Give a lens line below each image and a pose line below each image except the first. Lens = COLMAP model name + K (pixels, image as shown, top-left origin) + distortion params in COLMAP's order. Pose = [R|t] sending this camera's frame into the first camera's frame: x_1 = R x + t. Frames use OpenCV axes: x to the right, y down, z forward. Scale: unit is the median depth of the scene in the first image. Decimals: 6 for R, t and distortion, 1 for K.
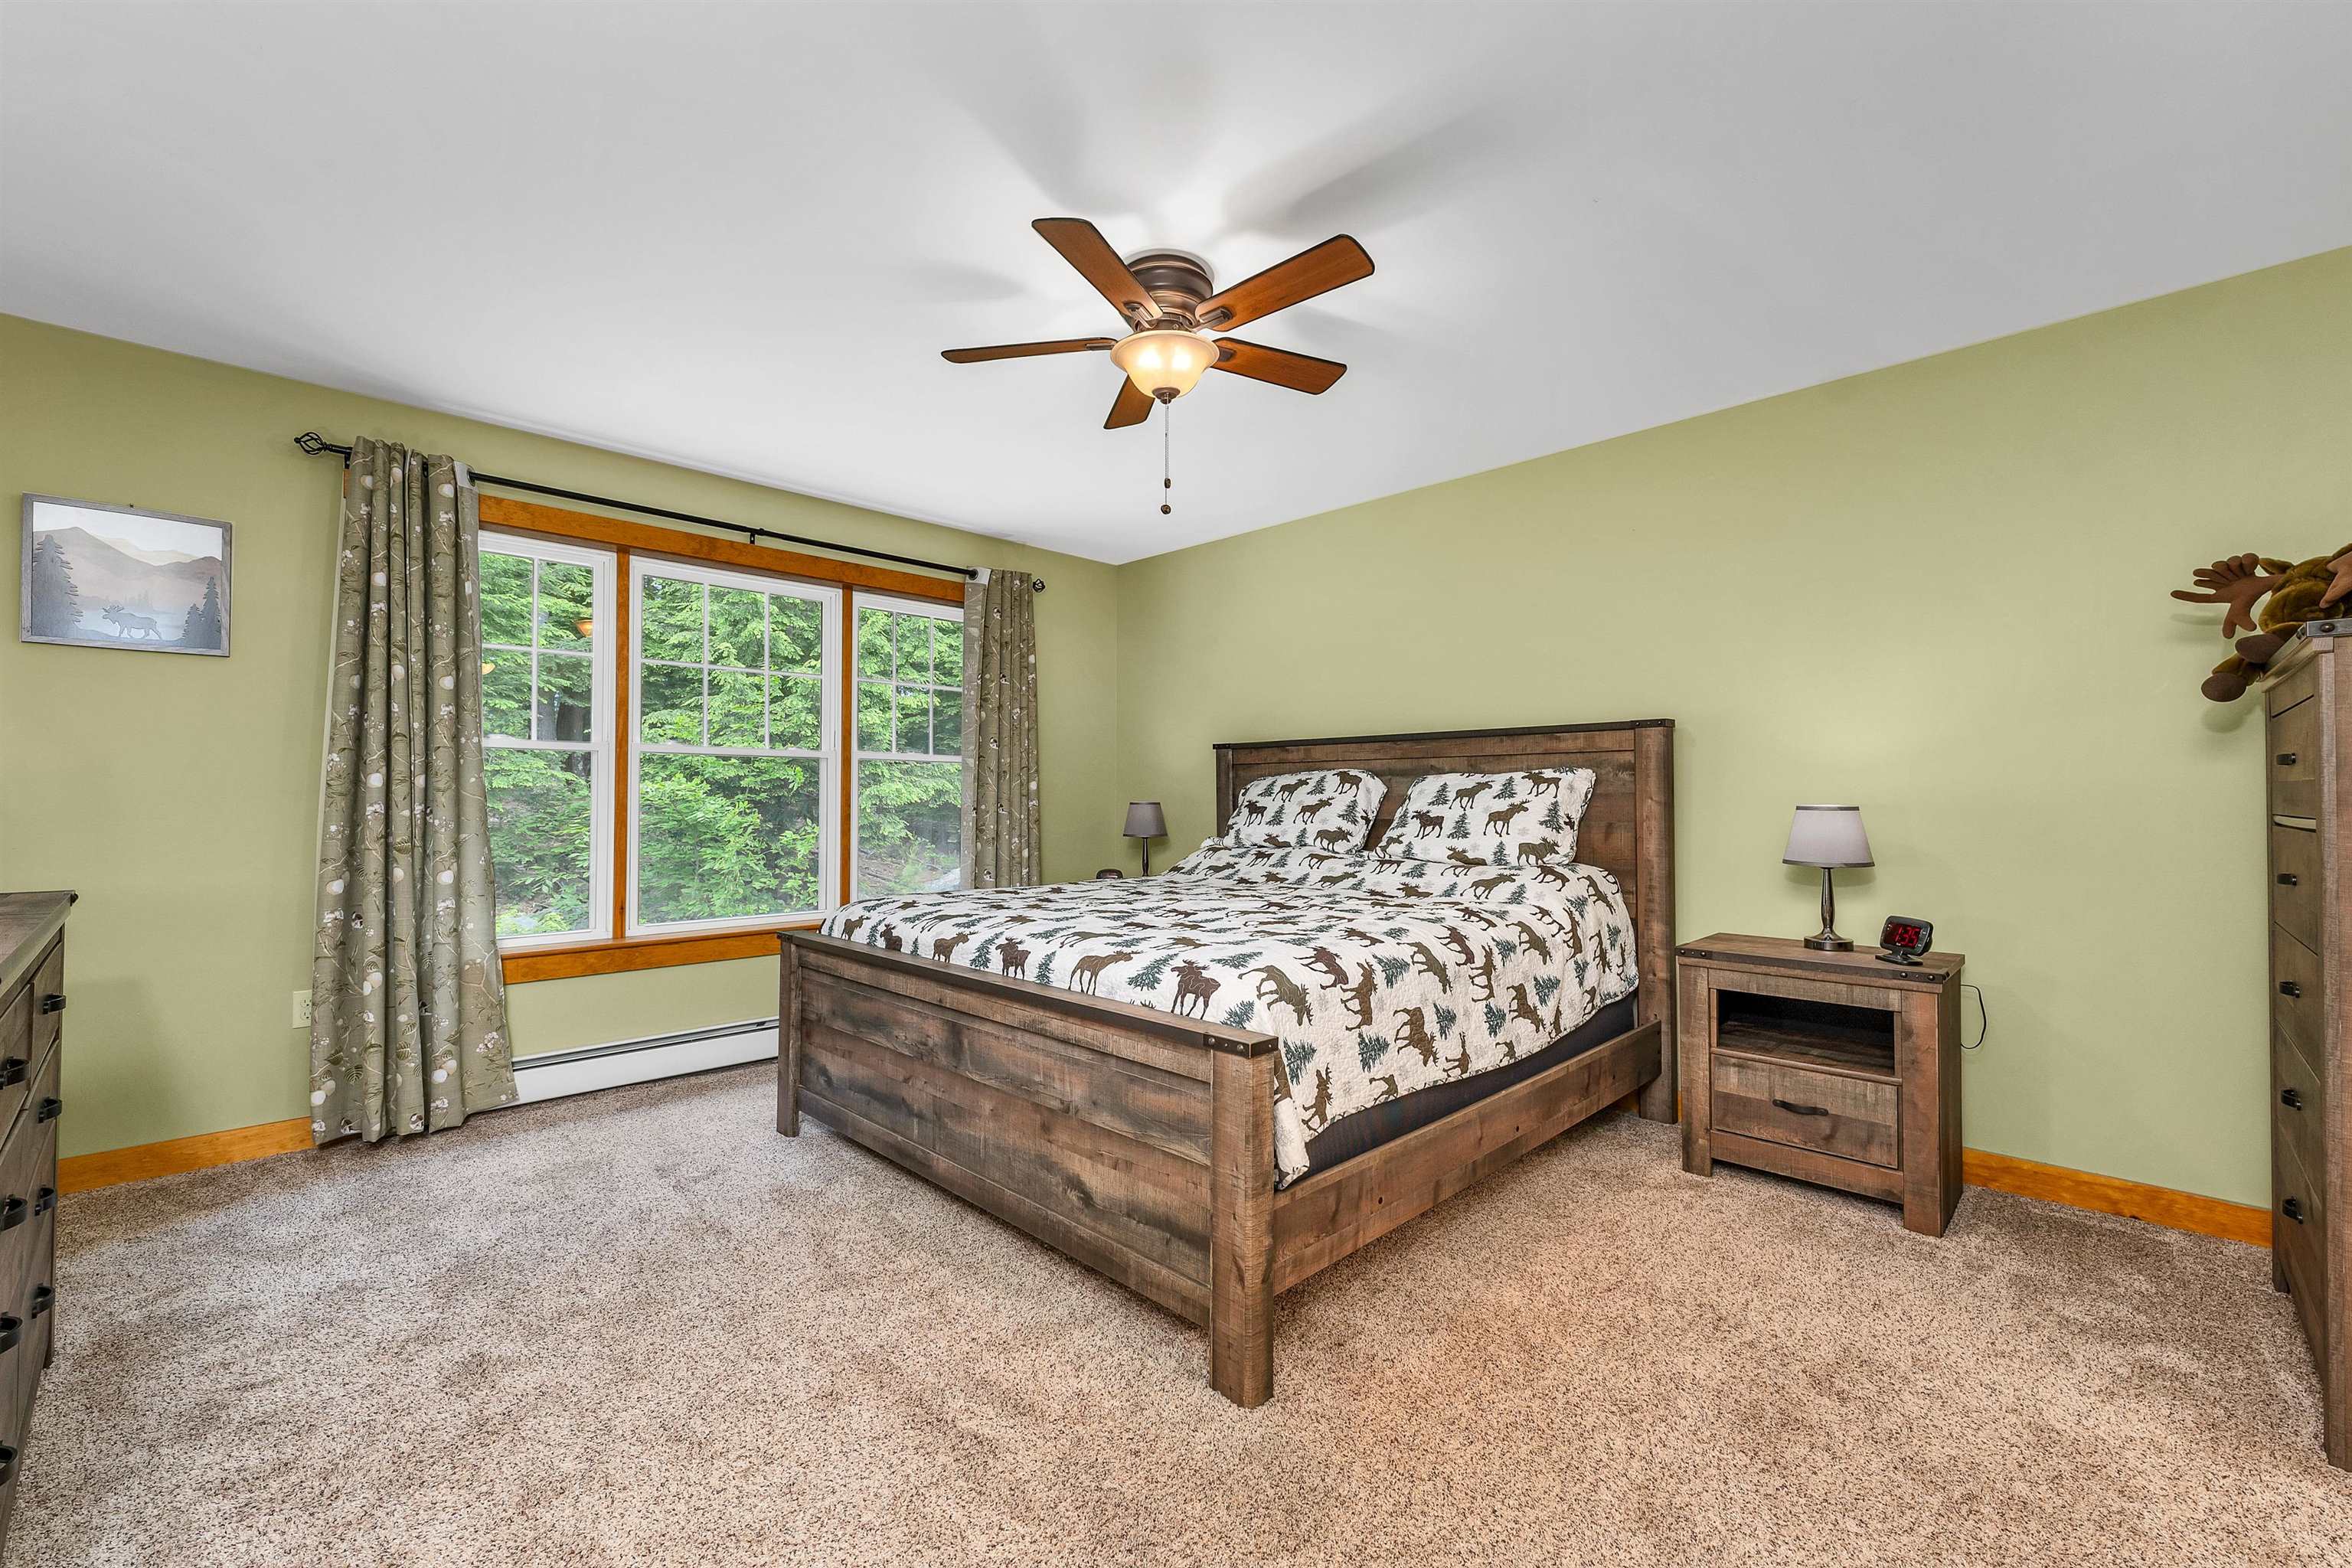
lens RADIAL K [[966.5, 0, 1167.3], [0, 966.5, 798.7], [0, 0, 1]] dist [-0.001948, -0.000252]
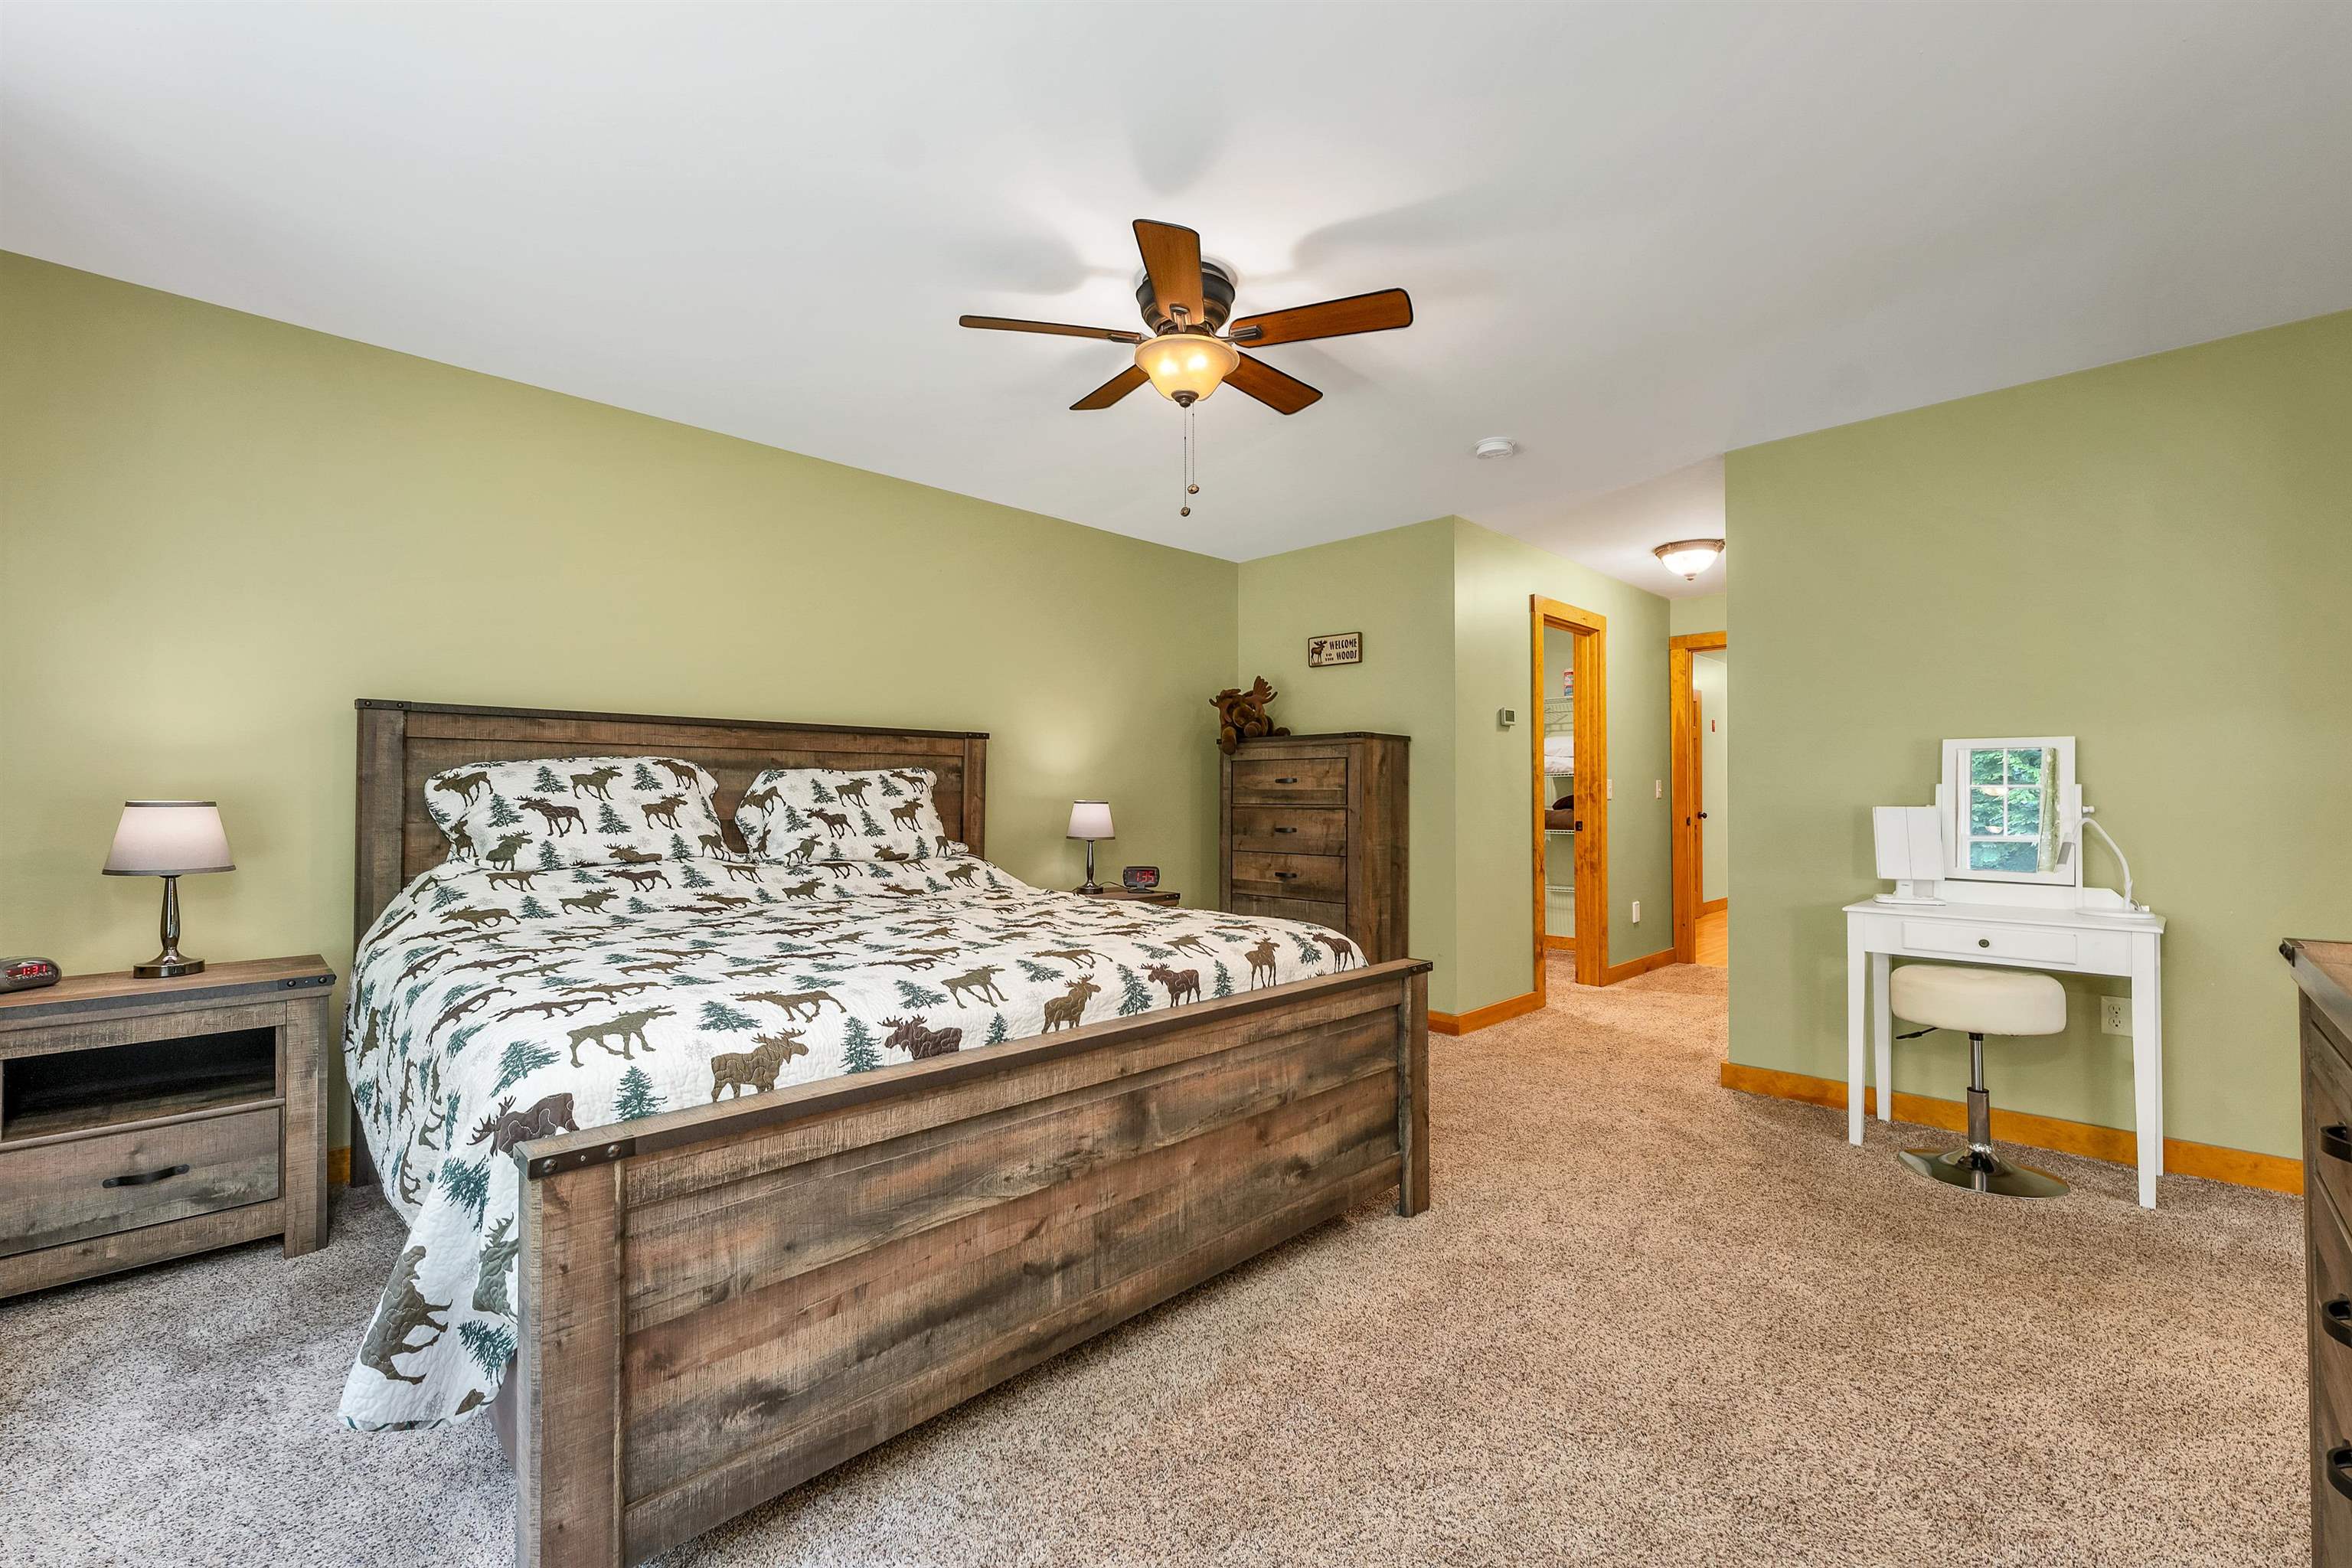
lens RADIAL K [[966.5, 0, 1167.3], [0, 966.5, 798.7], [0, 0, 1]] dist [-0.001948, -0.000252]
pose [[0.009324, -0.002417, 0.999954, -0.911518], [-0.003009, 0.999992, 0.002445, -0.000351], [-0.999952, -0.003032, 0.009316, 0.901731]]
